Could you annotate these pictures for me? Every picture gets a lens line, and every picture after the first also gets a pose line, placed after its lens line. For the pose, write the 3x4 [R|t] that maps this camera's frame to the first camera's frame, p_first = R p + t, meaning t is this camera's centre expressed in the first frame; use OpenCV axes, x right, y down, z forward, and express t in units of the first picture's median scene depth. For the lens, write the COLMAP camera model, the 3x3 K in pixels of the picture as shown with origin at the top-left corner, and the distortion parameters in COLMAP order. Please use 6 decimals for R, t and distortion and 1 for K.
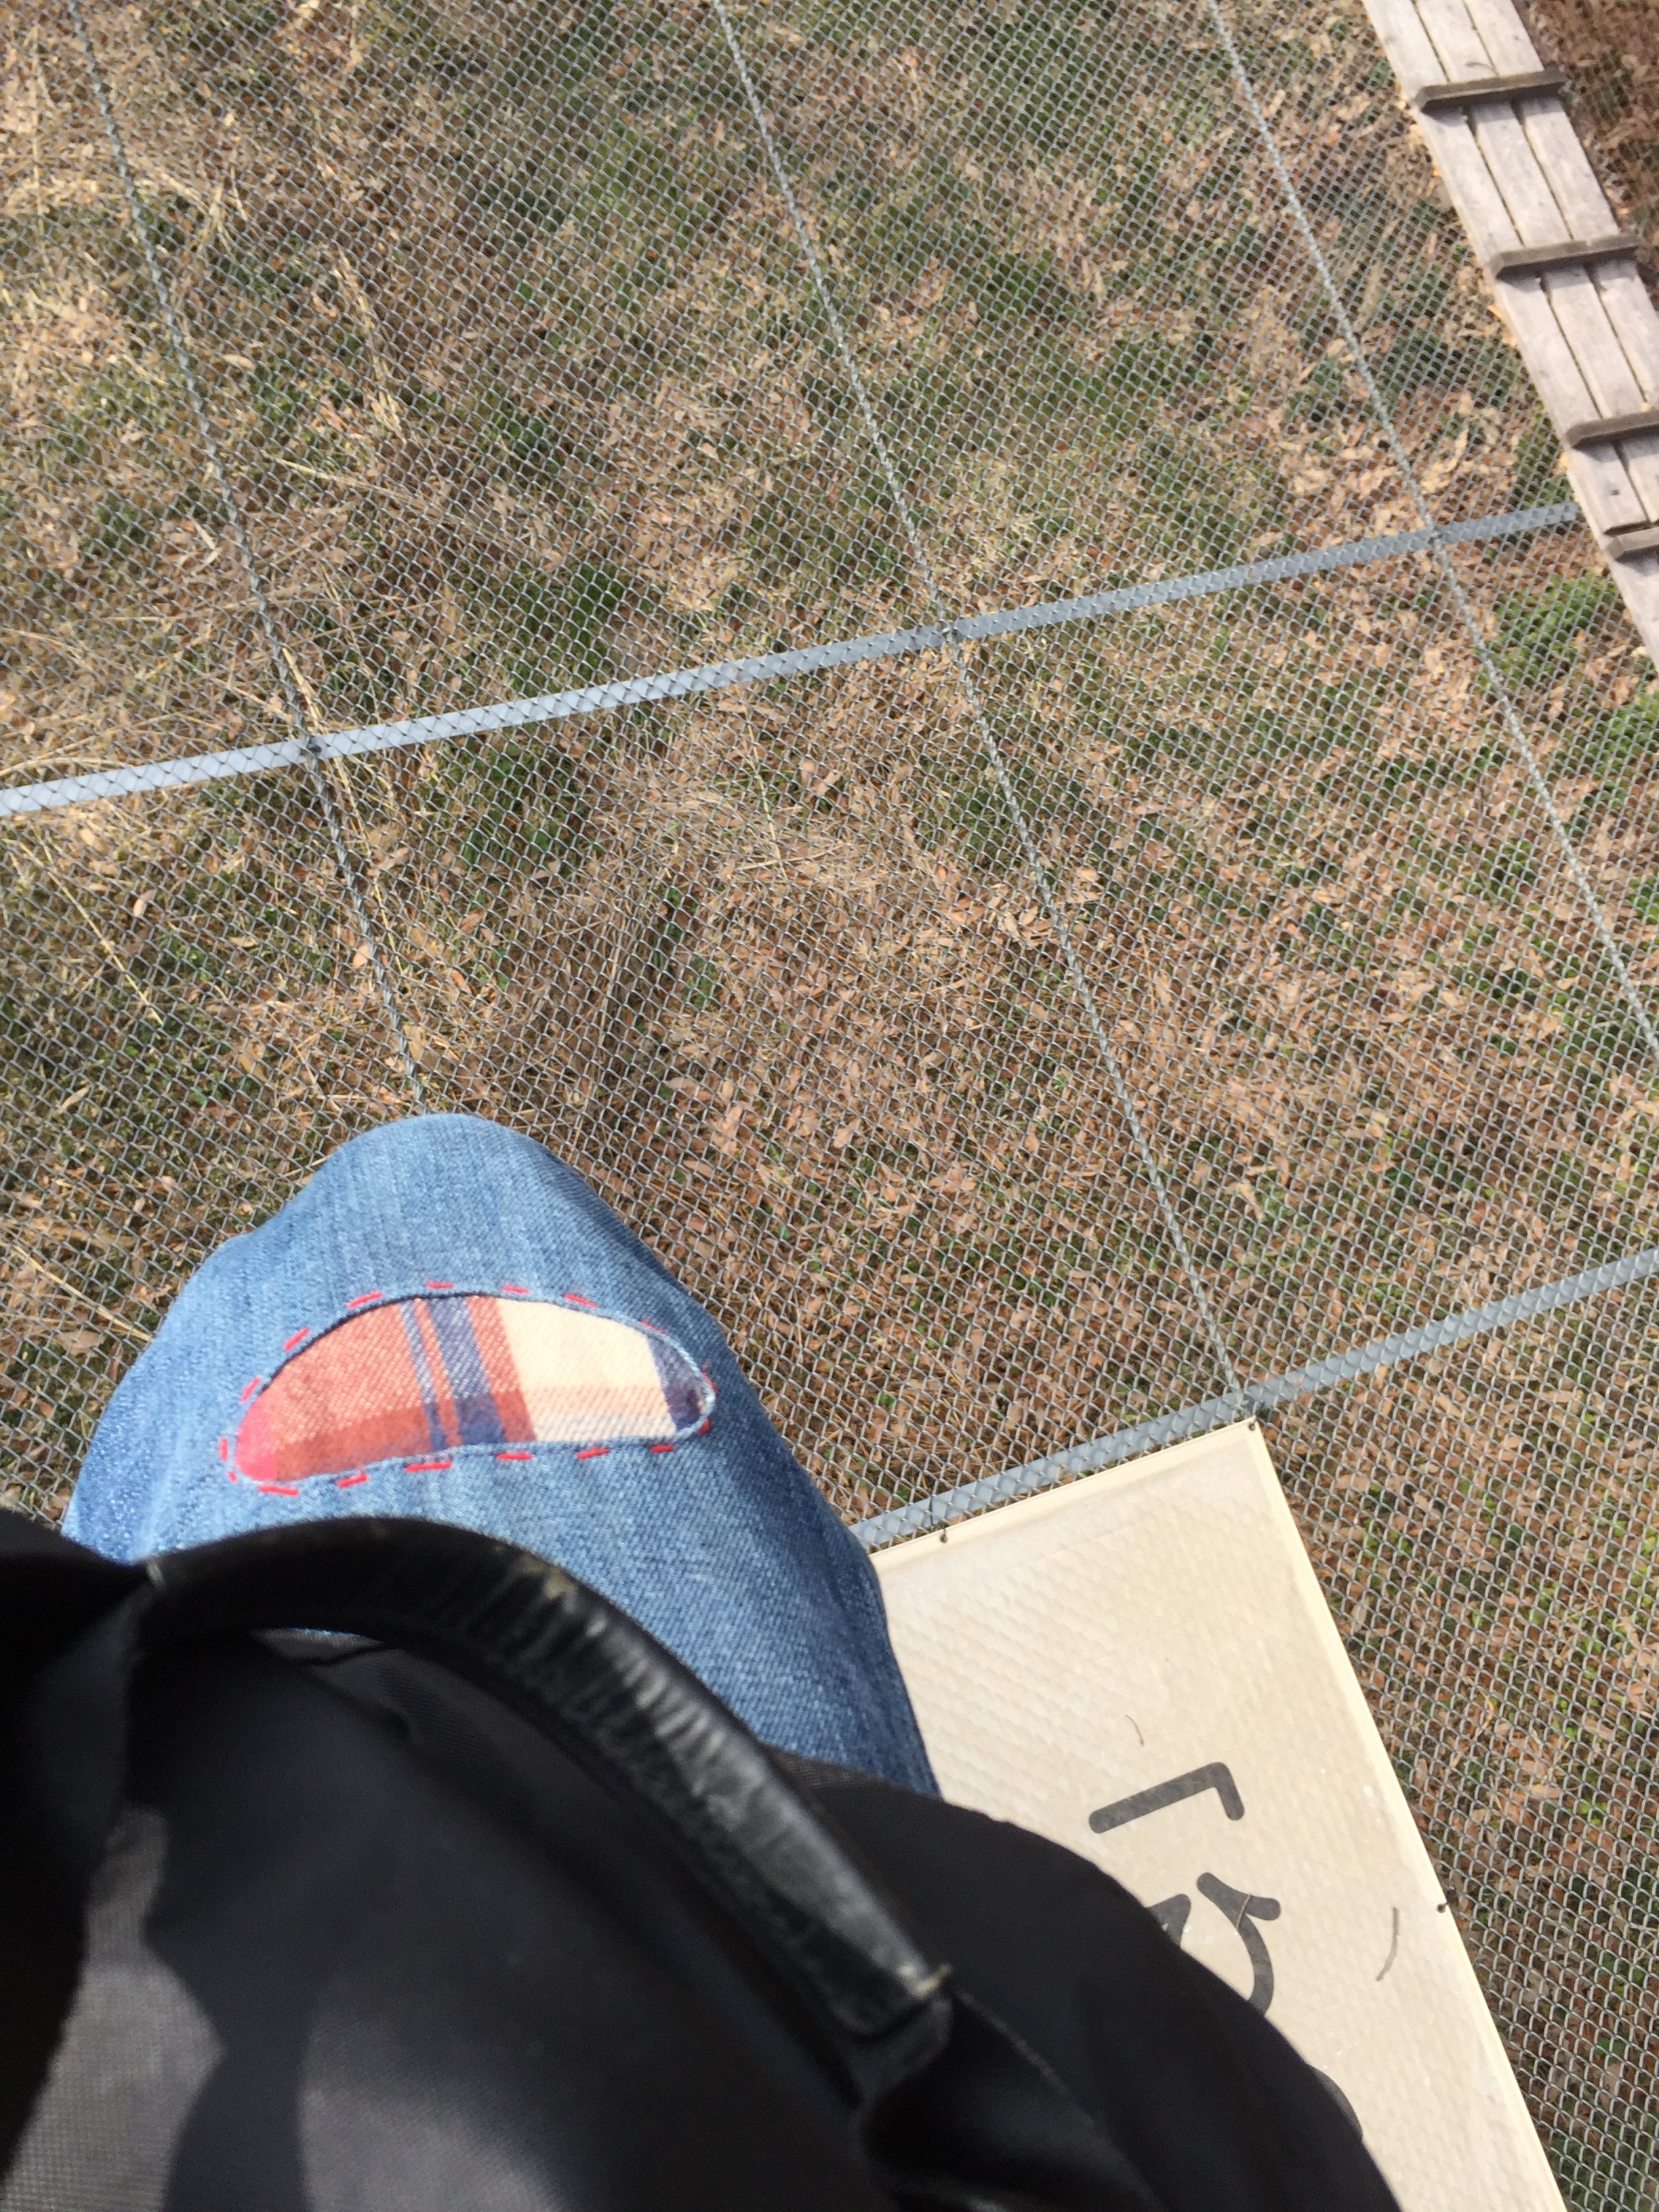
lens RADIAL K [[1859.6, 0, 829.5], [0, 1859.6, 1106.0], [0, 0, 1]] dist [0.012236, 0.002942]
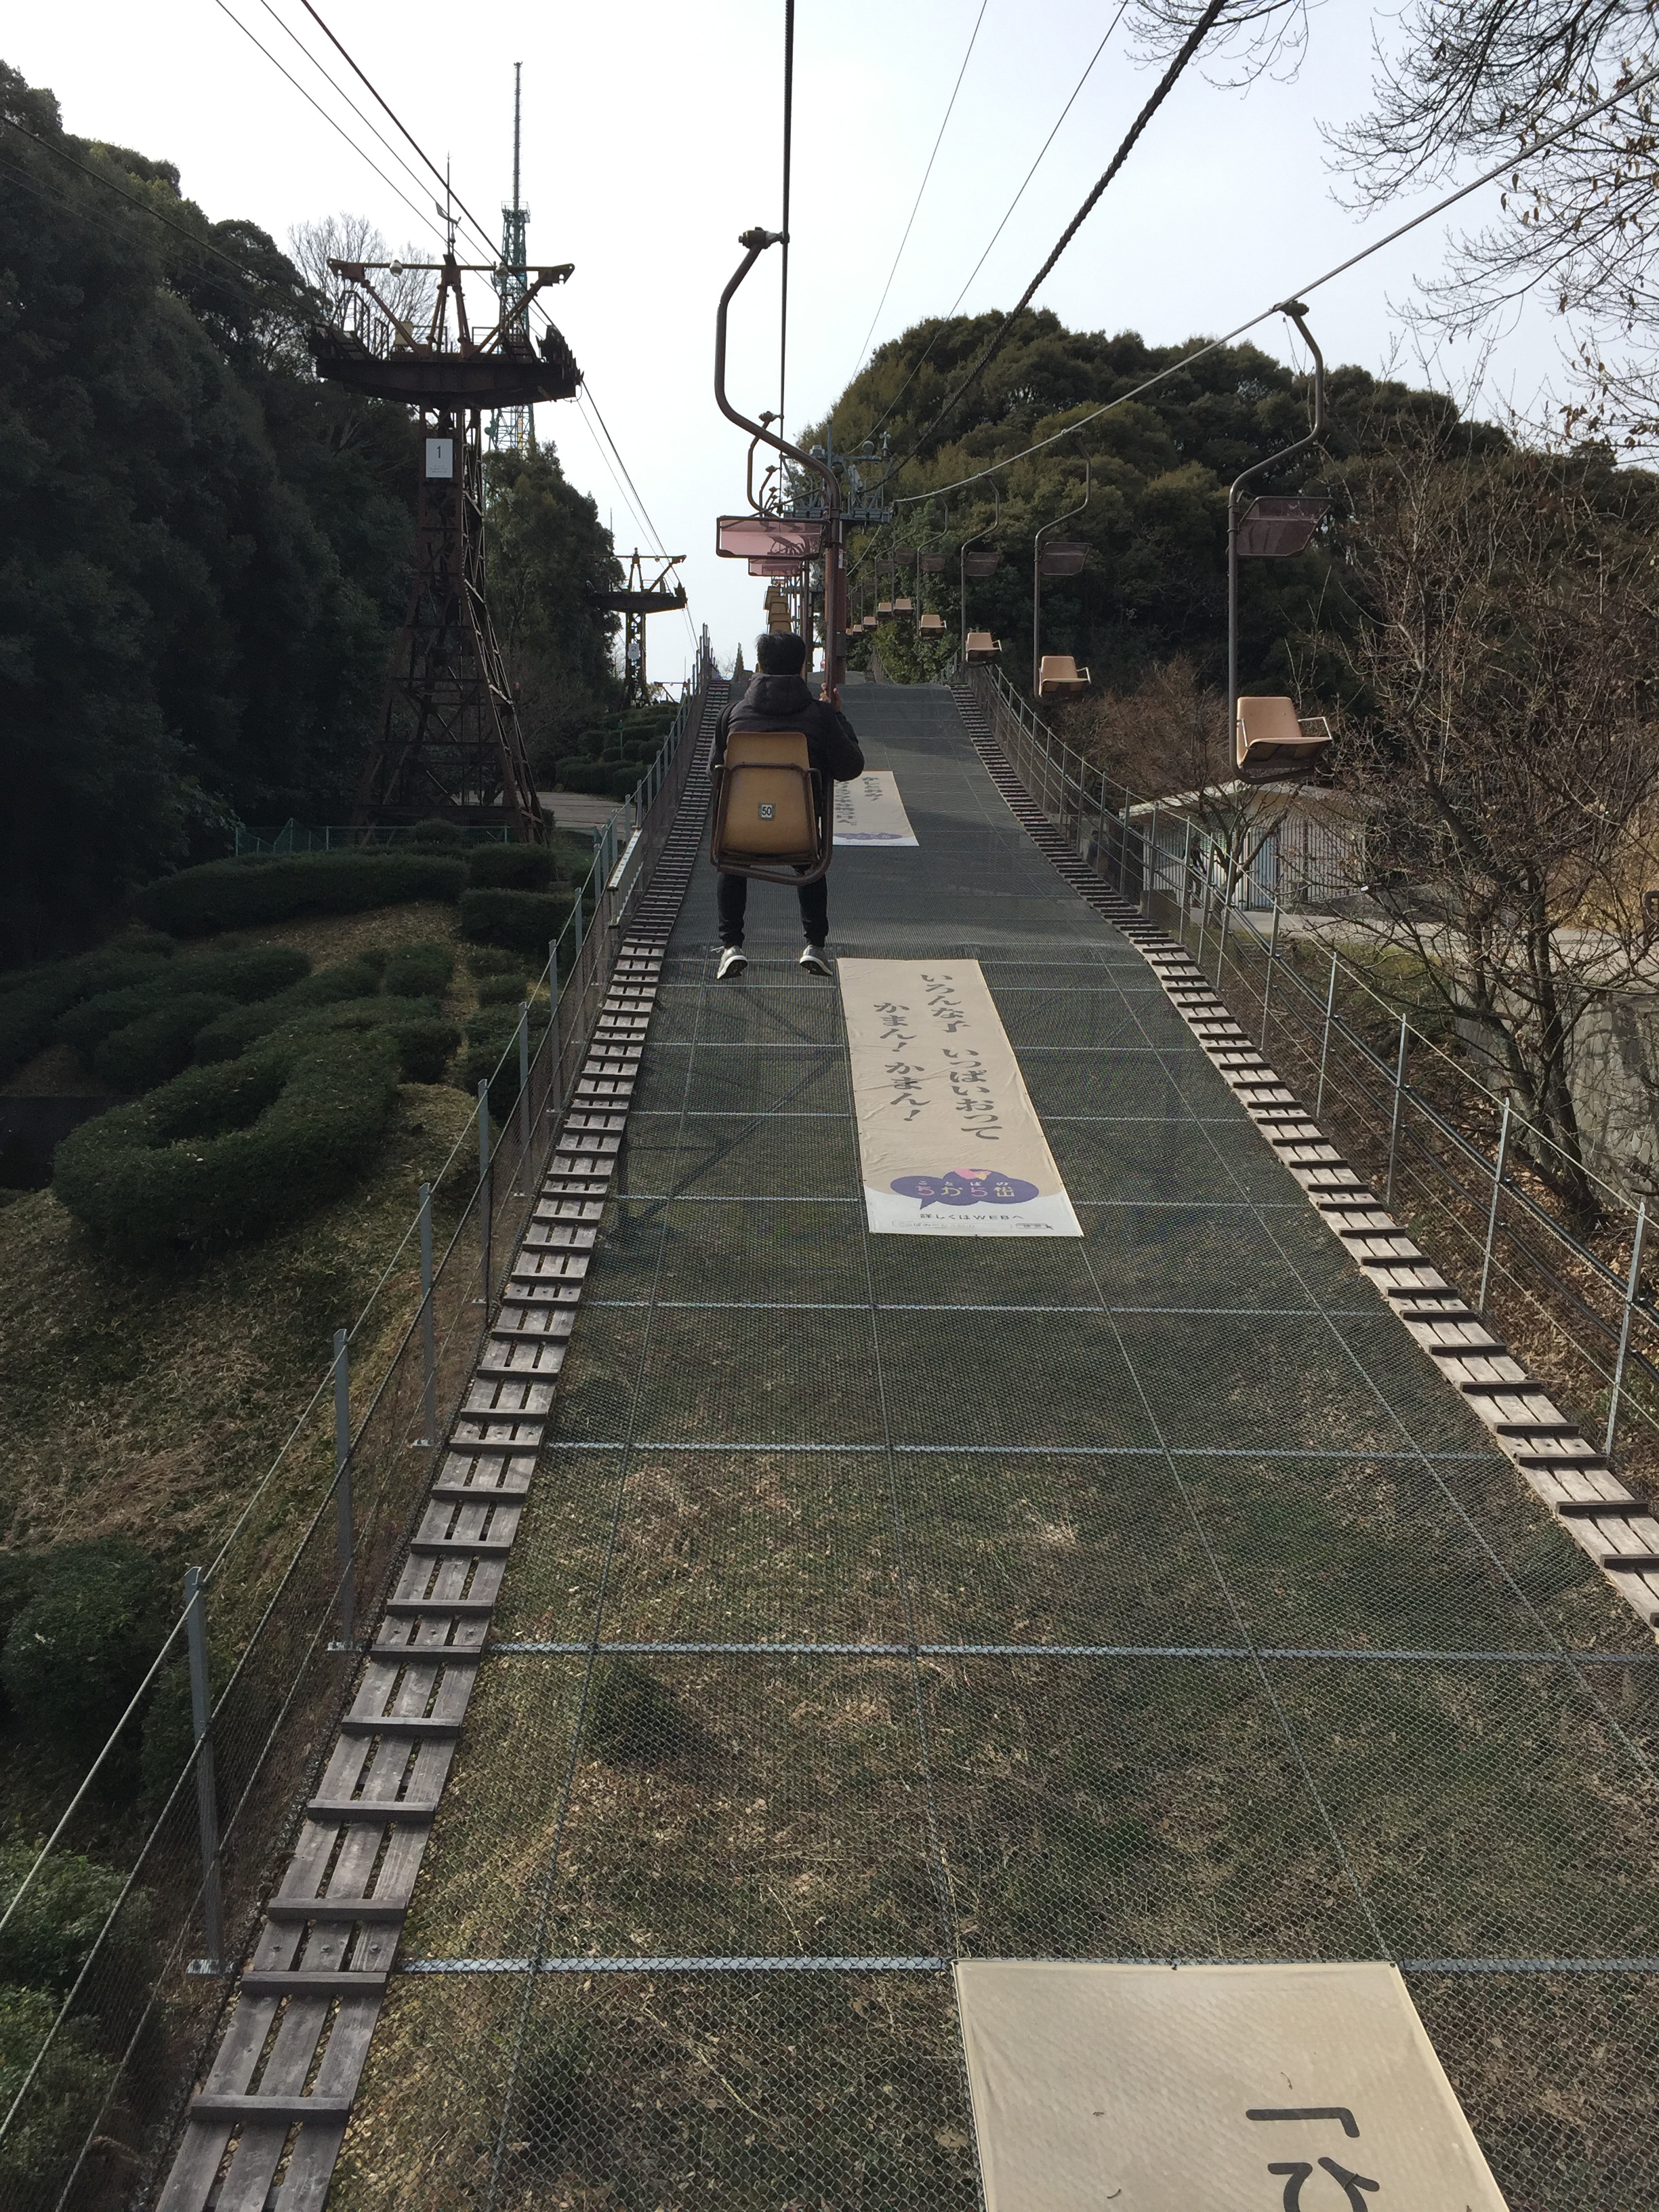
lens RADIAL K [[1859.6, 0, 829.5], [0, 1859.6, 1106.0], [0, 0, 1]] dist [0.012236, 0.002942]
pose [[0.921179, -0.147823, -0.359968, 0.334078], [-0.256180, 0.465940, -0.846919, 0.927776], [0.292918, 0.872381, 0.391345, -0.275439]]
